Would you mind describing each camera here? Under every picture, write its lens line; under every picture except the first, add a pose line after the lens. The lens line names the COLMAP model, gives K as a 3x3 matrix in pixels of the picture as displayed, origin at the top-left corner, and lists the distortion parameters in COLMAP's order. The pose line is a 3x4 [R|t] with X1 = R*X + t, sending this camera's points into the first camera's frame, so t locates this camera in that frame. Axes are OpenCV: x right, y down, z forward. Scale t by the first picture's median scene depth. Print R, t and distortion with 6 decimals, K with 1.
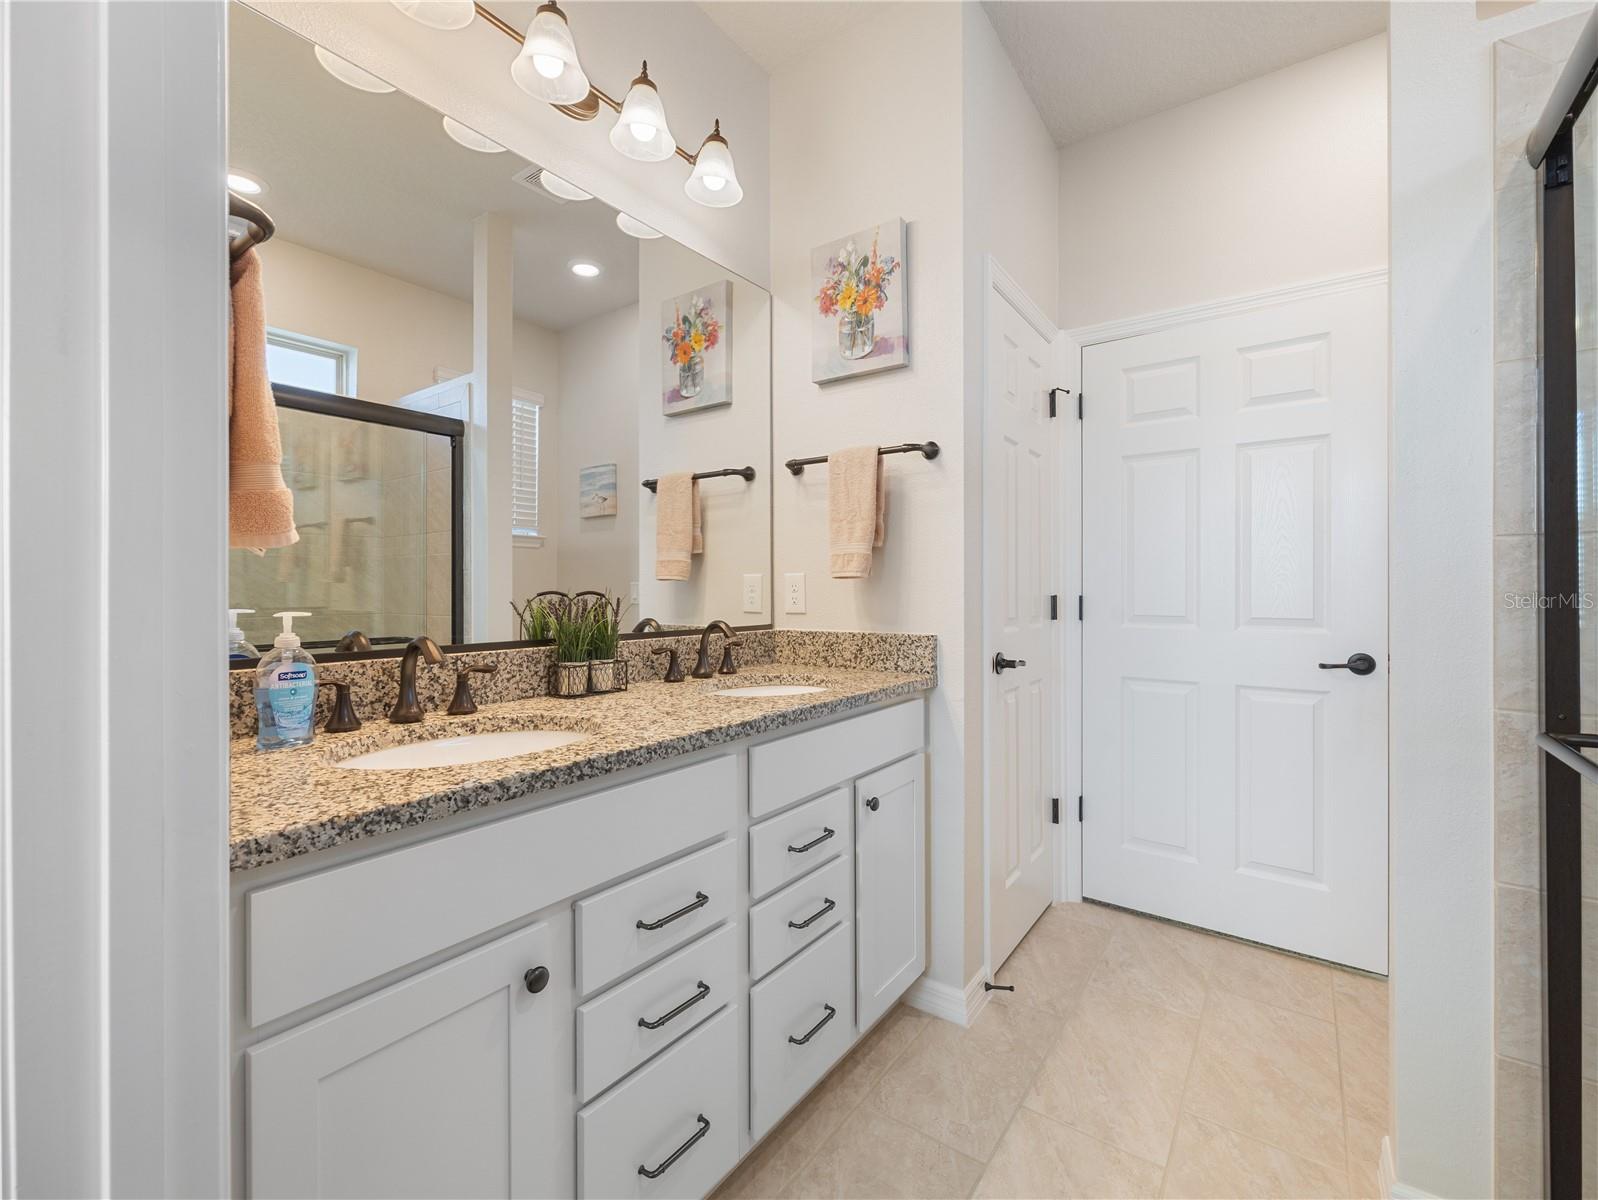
lens RADIAL K [[685.9, 0, 786.4], [0, 685.9, 588.2], [0, 0, 1]] dist [-0.005275, 0.001167]
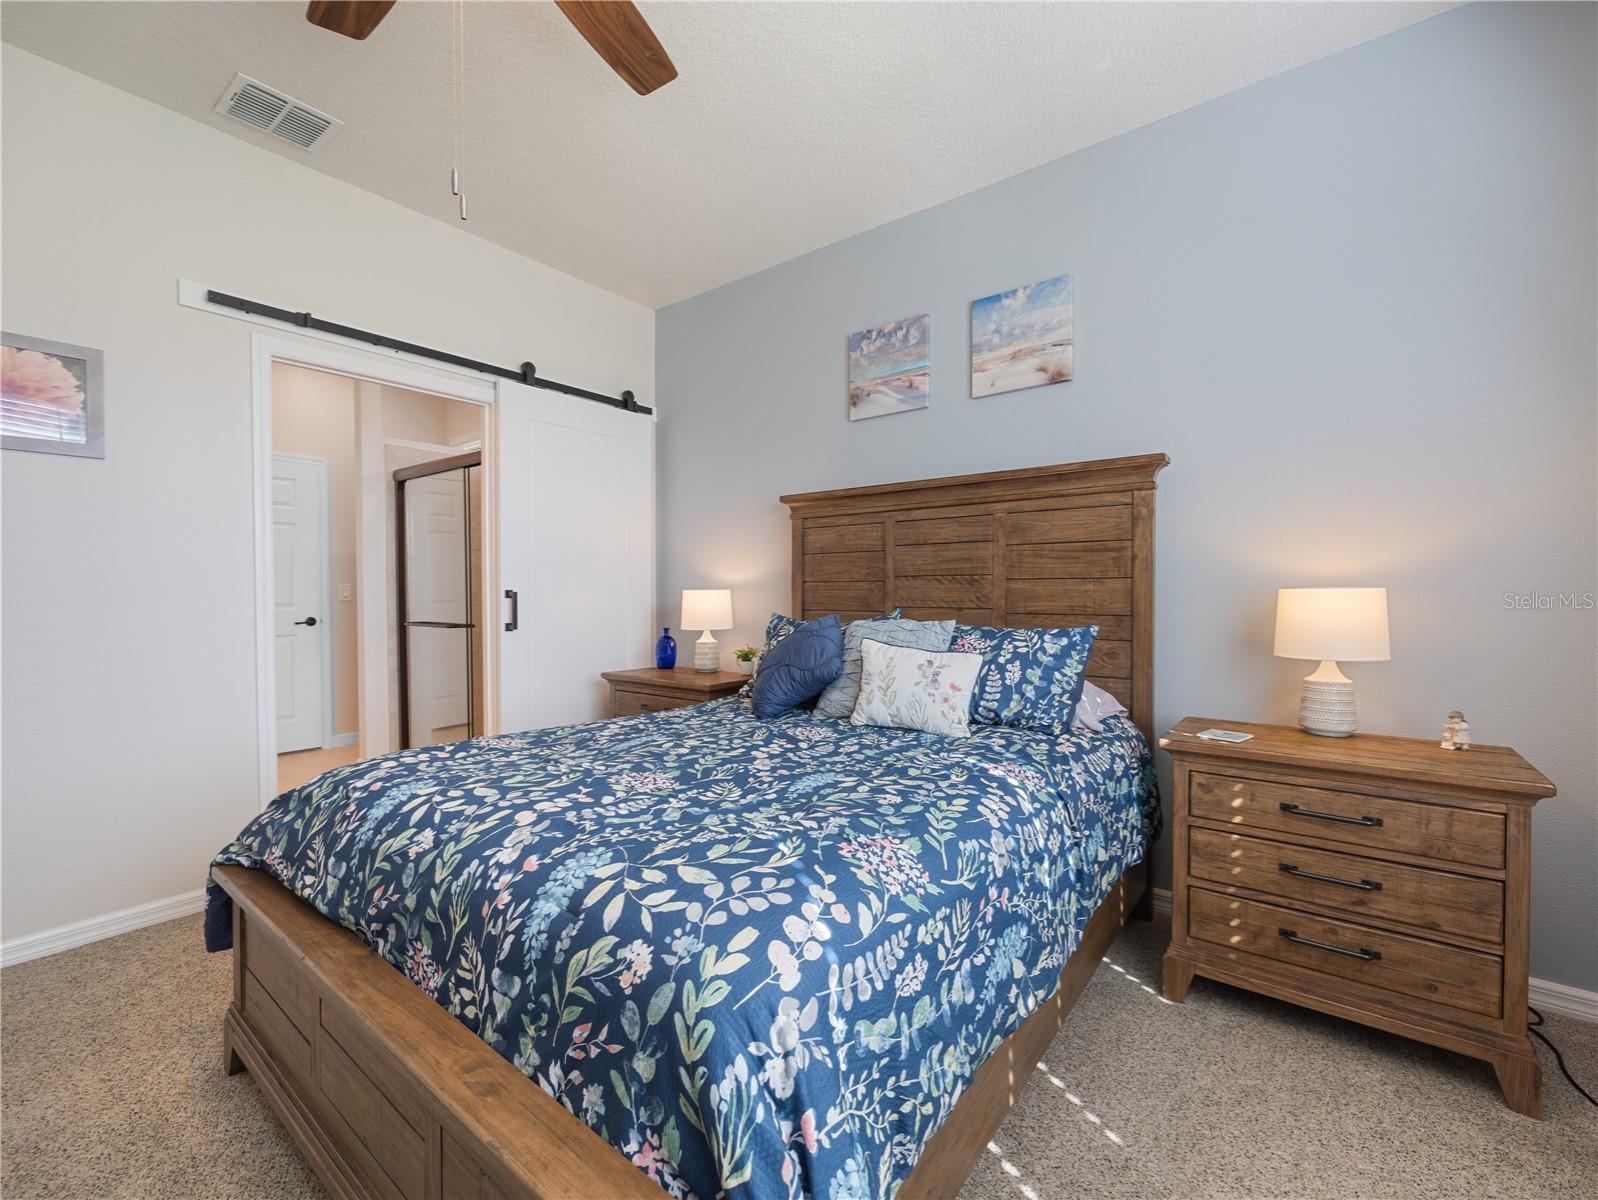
lens RADIAL K [[685.9, 0, 799.3], [0, 685.9, 596.1], [0, 0, 1]] dist [-0.005275, 0.001167]
pose [[0.023906, -0.011368, 0.999650, -1.544591], [0.001366, 0.999935, 0.011338, -0.002736], [-0.999713, 0.001094, 0.023920, -0.786118]]
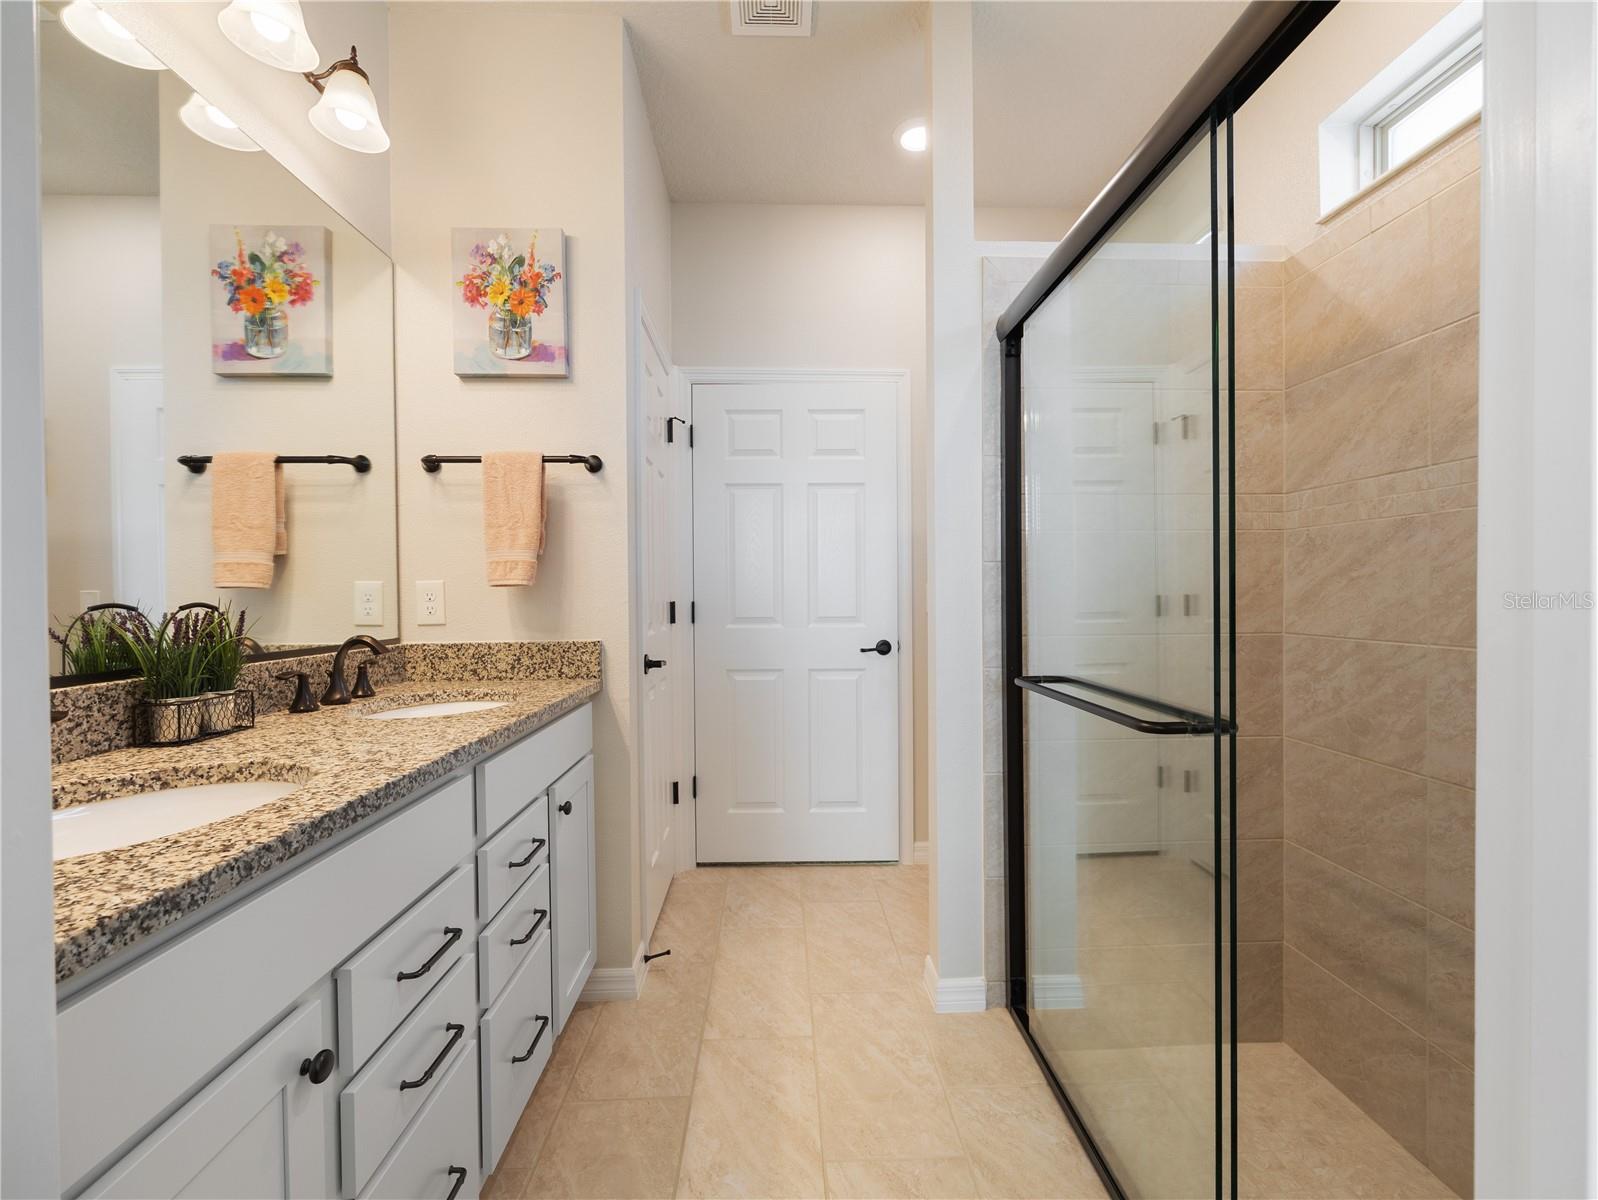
lens RADIAL K [[685.9, 0, 788.4], [0, 685.9, 602.0], [0, 0, 1]] dist [-0.005275, 0.001167]
pose [[0.788653, -0.012120, 0.614719, -0.194669], [0.006342, 0.999913, 0.011577, -0.001073], [-0.614806, -0.005231, 0.788661, -0.003516]]
